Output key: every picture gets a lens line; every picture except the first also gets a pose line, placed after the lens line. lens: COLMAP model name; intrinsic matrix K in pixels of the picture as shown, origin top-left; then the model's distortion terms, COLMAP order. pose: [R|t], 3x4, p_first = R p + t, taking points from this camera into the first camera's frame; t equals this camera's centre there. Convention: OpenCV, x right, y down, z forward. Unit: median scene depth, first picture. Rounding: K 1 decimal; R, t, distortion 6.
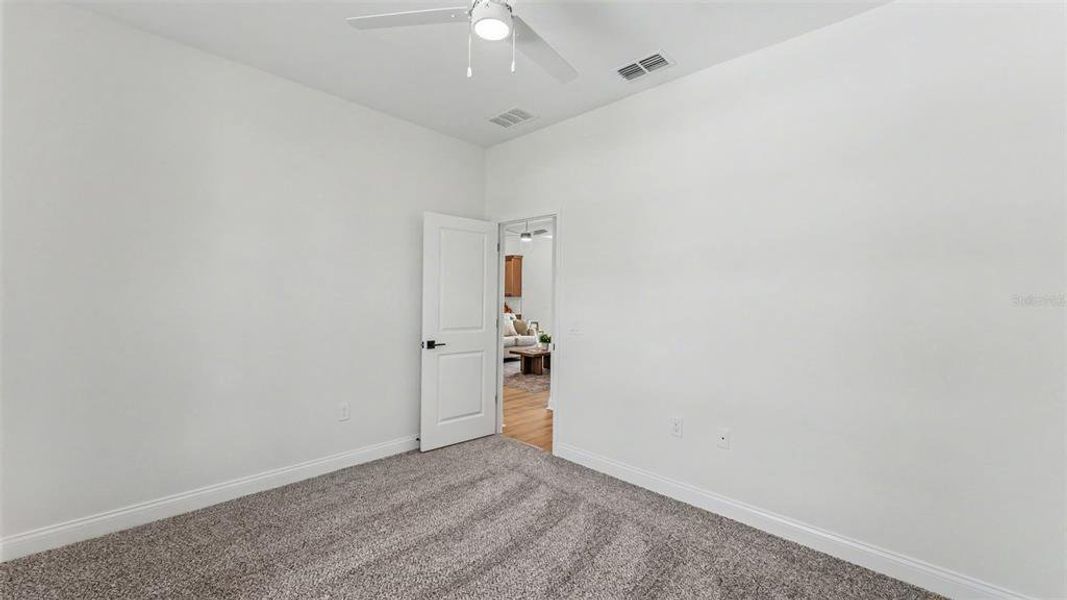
lens RADIAL K [[427.8, 0, 533.5], [0, 427.8, 300.0], [0, 0, 1]] dist [0.000966, 0.000452]
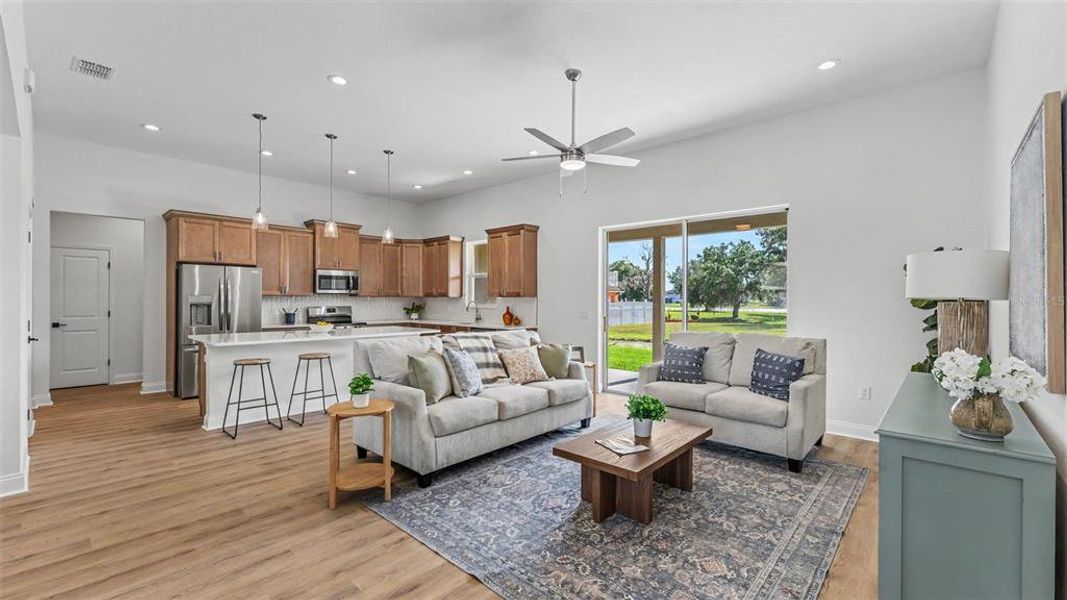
lens RADIAL K [[439.3, 0, 526.9], [0, 439.3, 299.0], [0, 0, 1]] dist [0.000121, 0.000079]
pose [[0.999756, -0.014586, 0.016587, -0.066049], [0.014615, 0.999892, -0.001669, -0.005094], [-0.016560, 0.001911, 0.999861, 0.507962]]
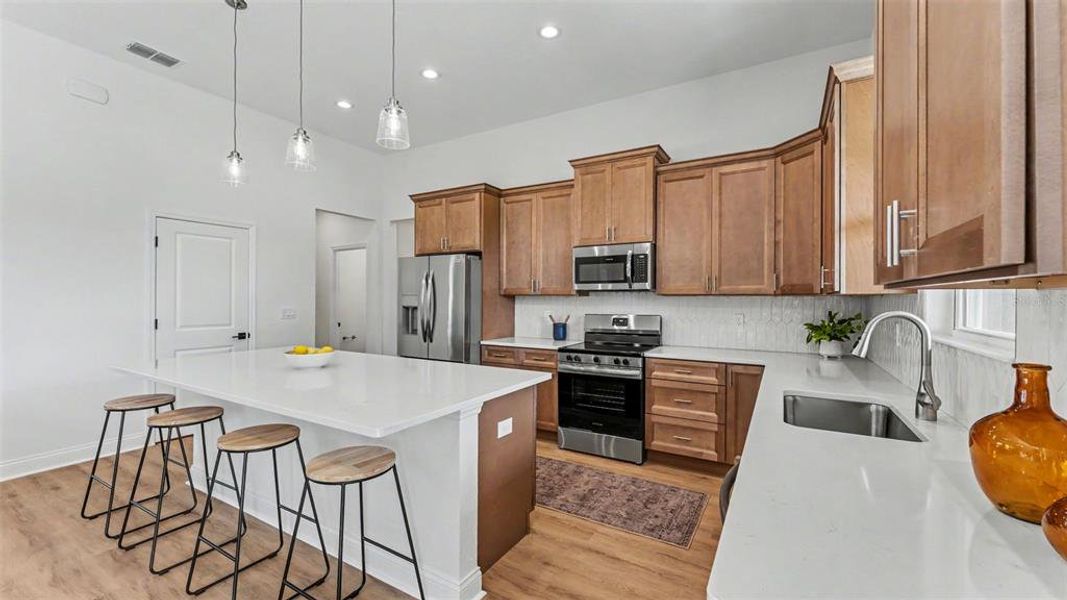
lens RADIAL K [[427.8, 0, 533.5], [0, 427.8, 300.0], [0, 0, 1]] dist [0.000966, 0.000452]
pose [[0.222374, -0.016931, -0.974814, -0.020263], [-0.002814, 0.999834, -0.018007, -0.004502], [0.974957, 0.006748, 0.222290, 1.155836]]
